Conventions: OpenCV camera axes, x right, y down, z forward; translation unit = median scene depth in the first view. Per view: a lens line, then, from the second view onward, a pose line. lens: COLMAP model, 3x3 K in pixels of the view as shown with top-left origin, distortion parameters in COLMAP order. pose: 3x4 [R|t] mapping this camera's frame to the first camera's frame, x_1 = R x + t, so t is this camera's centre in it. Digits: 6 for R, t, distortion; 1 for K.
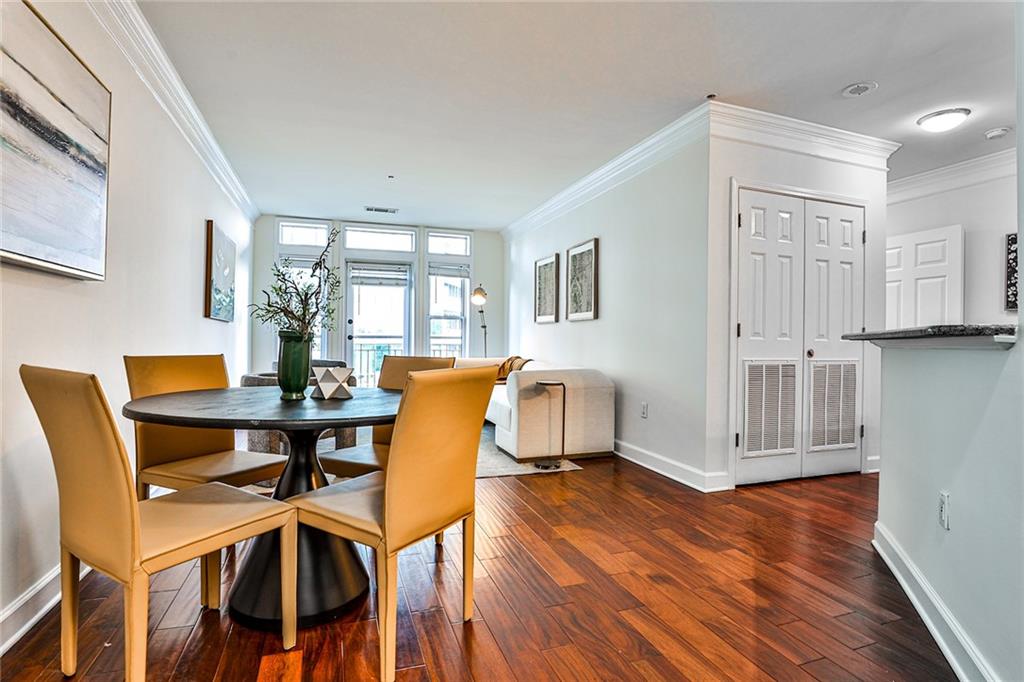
lens RADIAL K [[505.0, 0, 509.7], [0, 505.0, 337.9], [0, 0, 1]] dist [-0.038407, 0.008404]
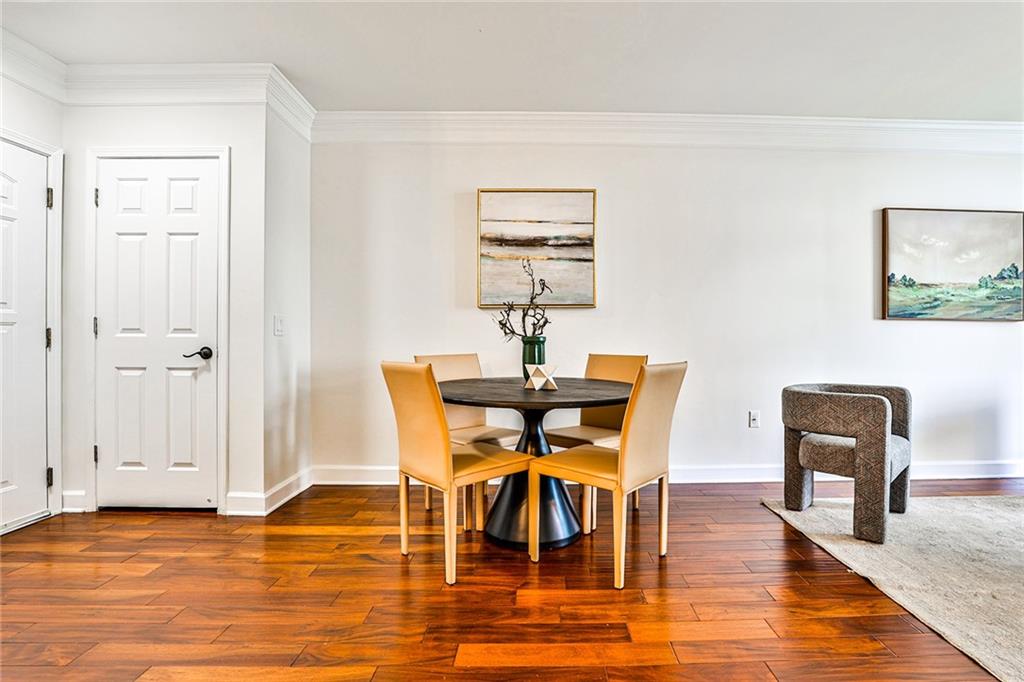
lens RADIAL K [[505.0, 0, 547.4], [0, 505.0, 345.9], [0, 0, 1]] dist [-0.038407, 0.008404]
pose [[-0.316091, 0.000531, -0.948729, 0.262377], [-0.001045, 0.999999, 0.000908, 0.004118], [0.948728, 0.001279, -0.316090, 0.440433]]
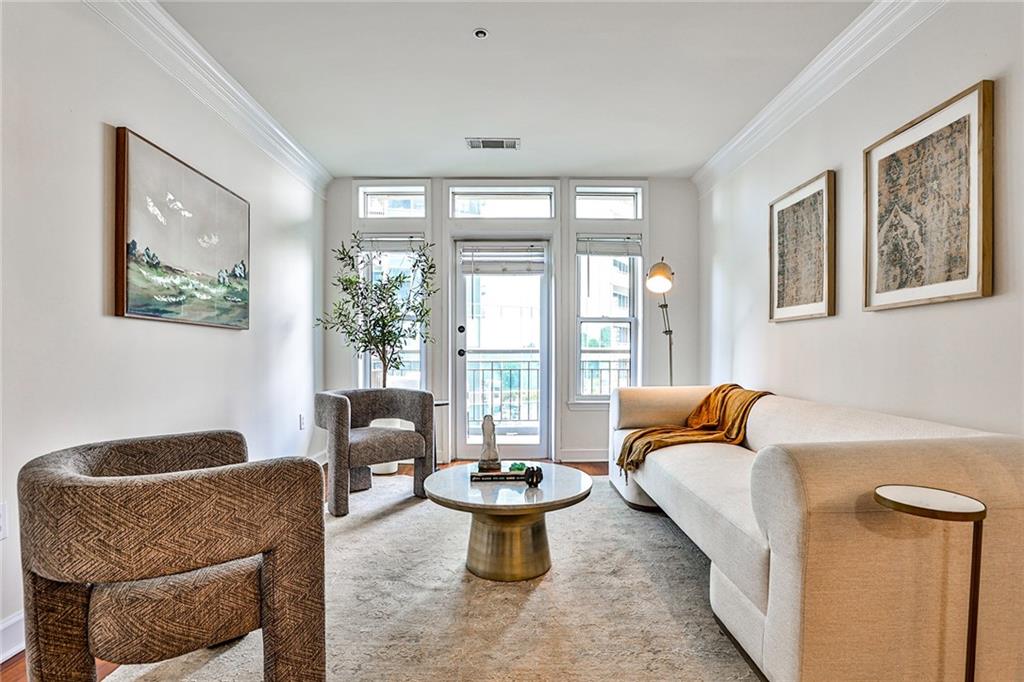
lens RADIAL K [[505.0, 0, 510.0], [0, 505.0, 361.6], [0, 0, 1]] dist [-0.038407, 0.008404]
pose [[0.944524, -0.003683, -0.328421, -0.034037], [0.009061, 0.999849, 0.014846, 0.002035], [0.328316, -0.016998, 0.944415, 0.398580]]
